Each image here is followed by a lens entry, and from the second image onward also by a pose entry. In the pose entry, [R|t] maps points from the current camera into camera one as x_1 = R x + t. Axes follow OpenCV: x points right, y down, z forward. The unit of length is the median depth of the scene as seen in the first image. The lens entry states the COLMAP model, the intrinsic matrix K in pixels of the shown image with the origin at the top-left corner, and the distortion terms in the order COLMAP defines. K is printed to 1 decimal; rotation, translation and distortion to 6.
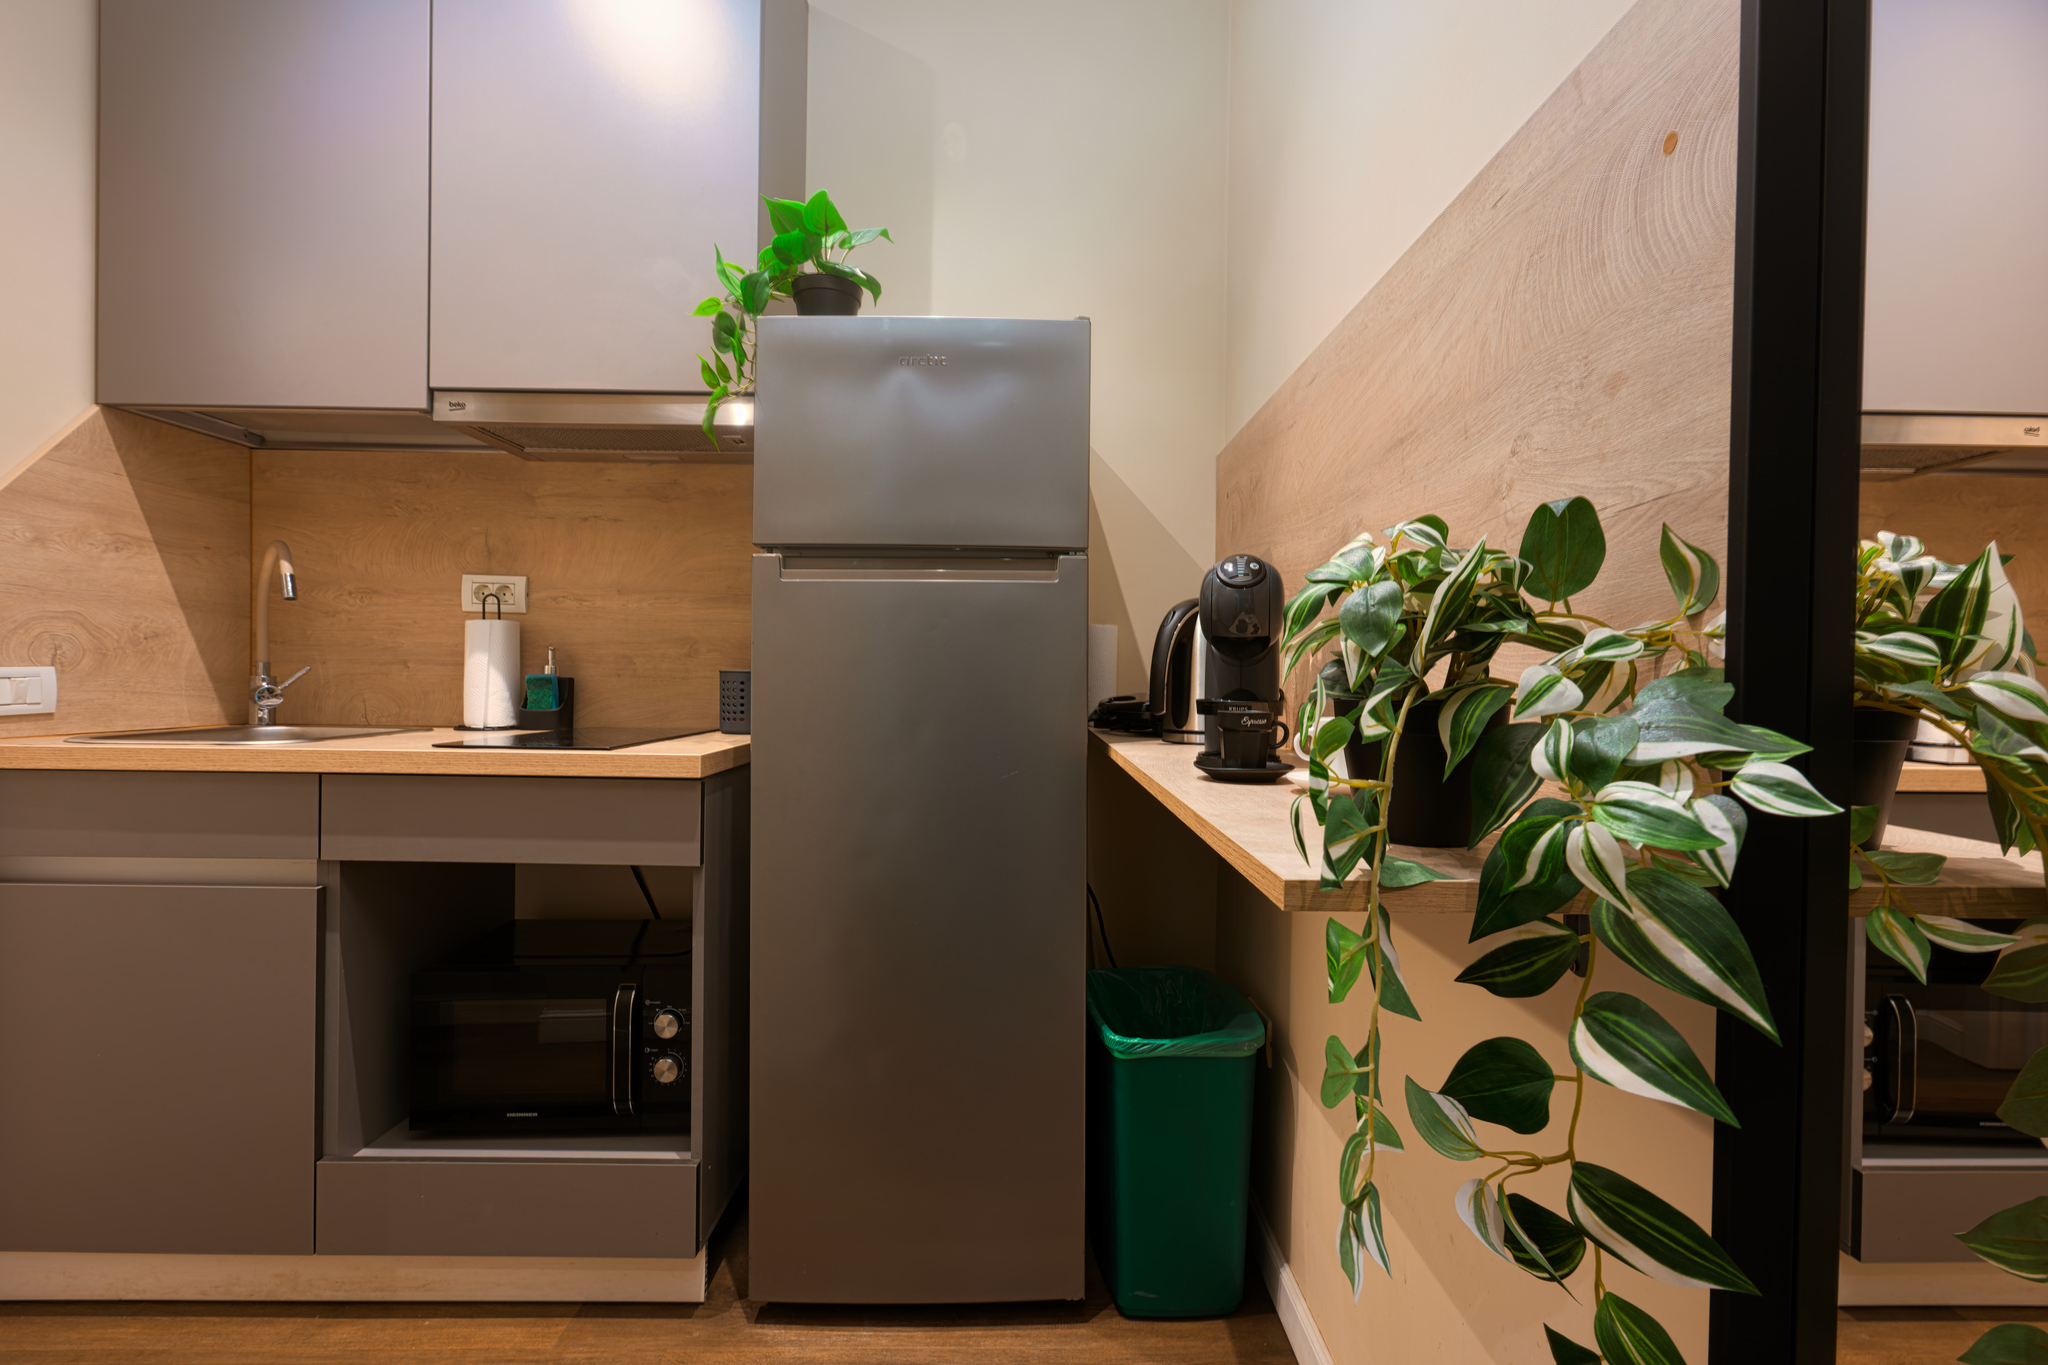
lens RADIAL K [[912.2, 0, 1026.1], [0, 912.2, 684.9], [0, 0, 1]] dist [0.000076, -0.000003]
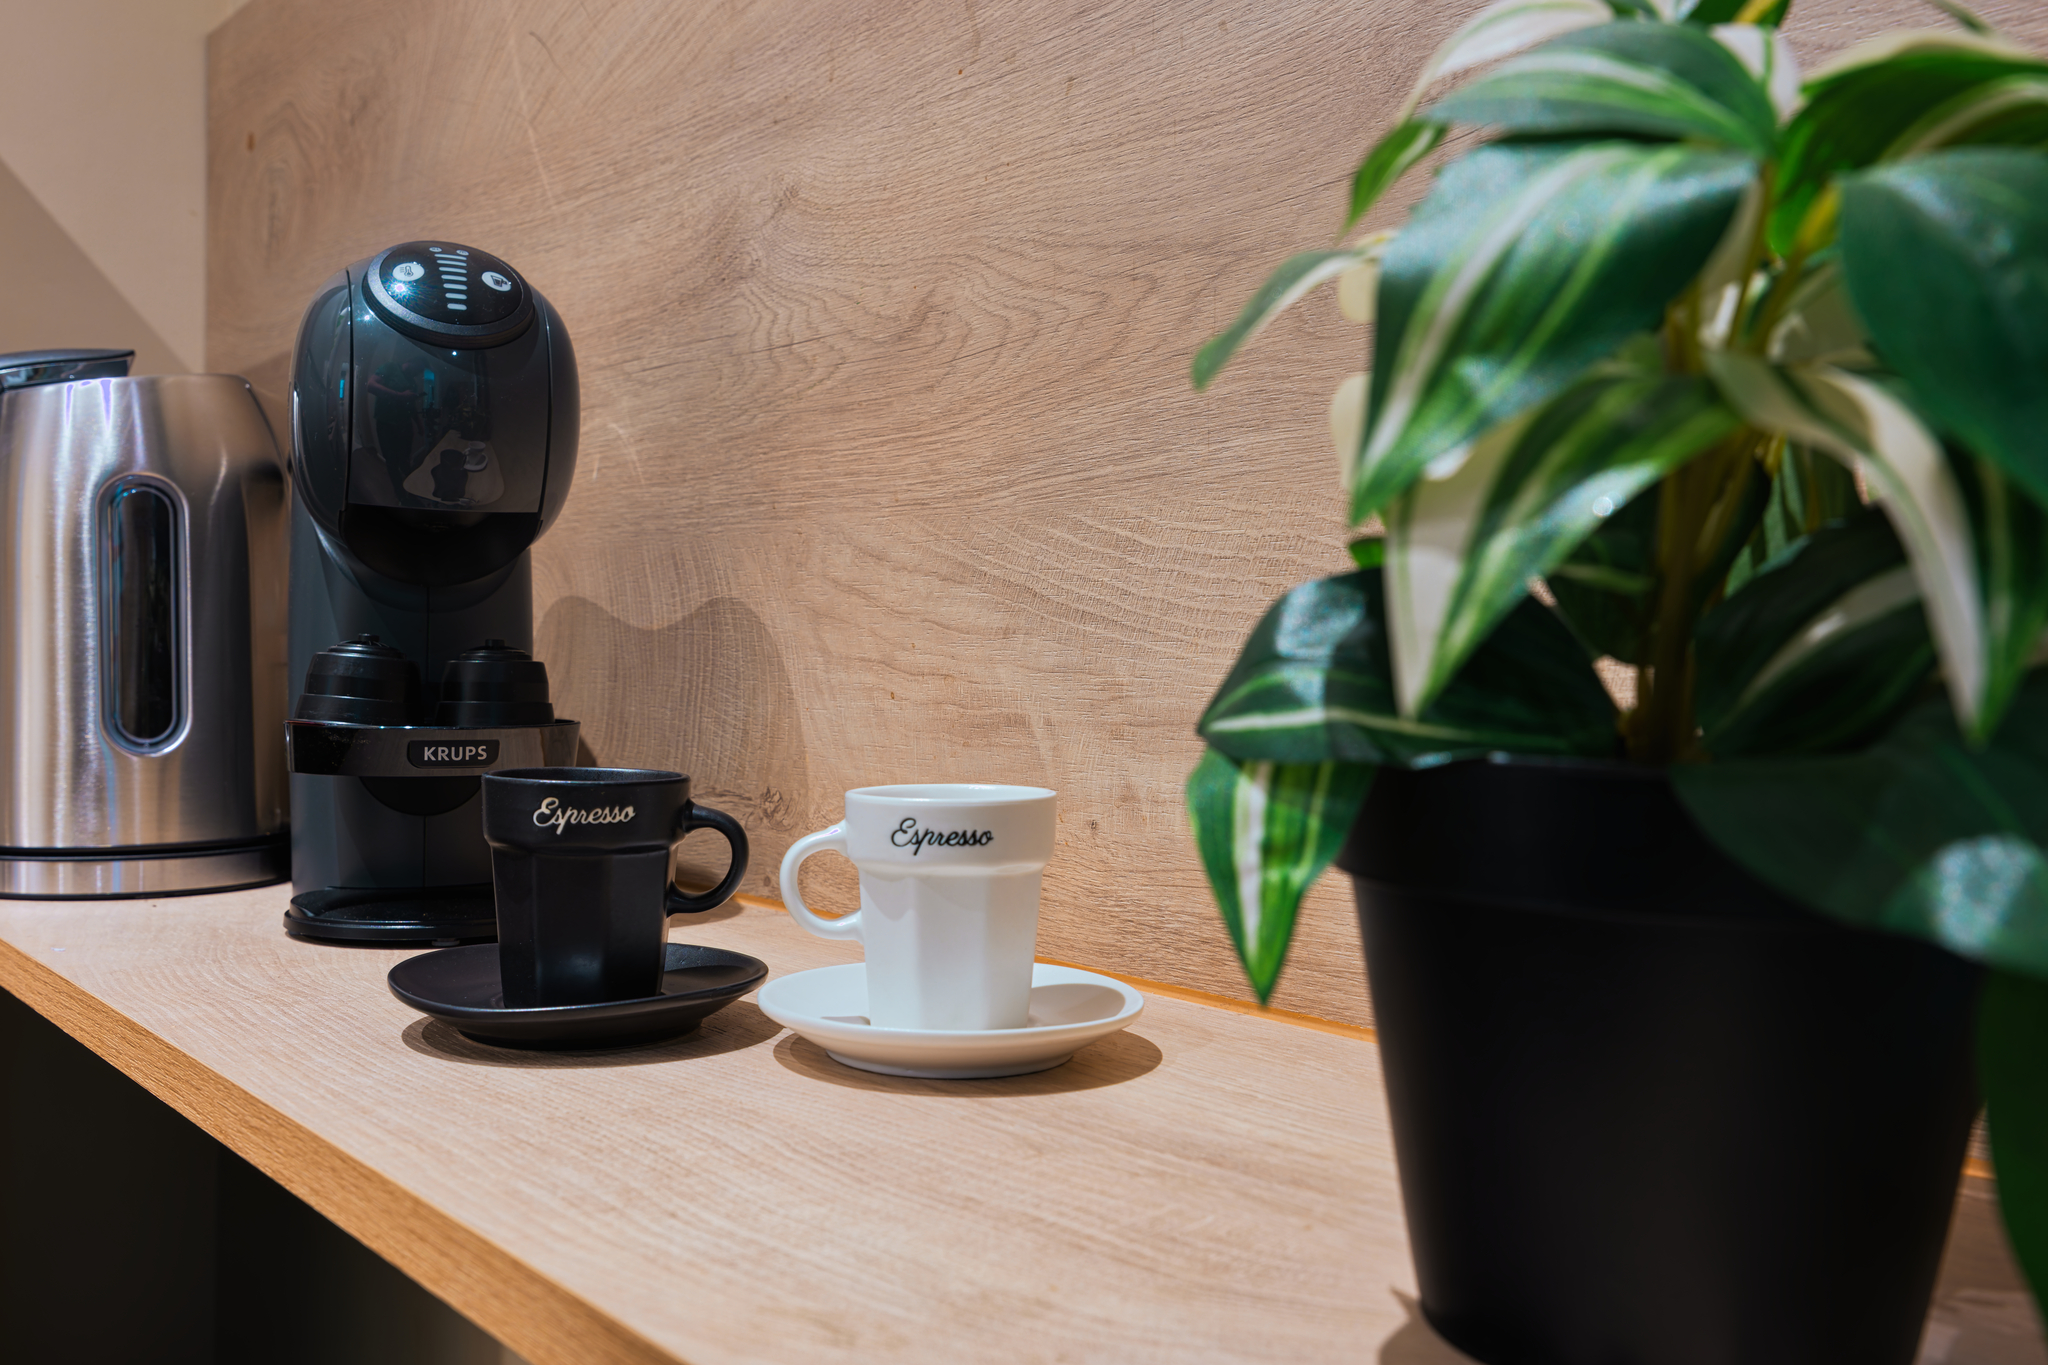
lens RADIAL K [[1773.3, 0, 1023.8], [0, 1773.3, 679.6], [0, 0, 1]] dist [0.003840, 0.001119]
pose [[0.763868, 0.003389, 0.645364, 0.004547], [-0.006323, 0.999978, 0.002233, 0.000926], [-0.645342, -0.005786, 0.763872, 0.415887]]
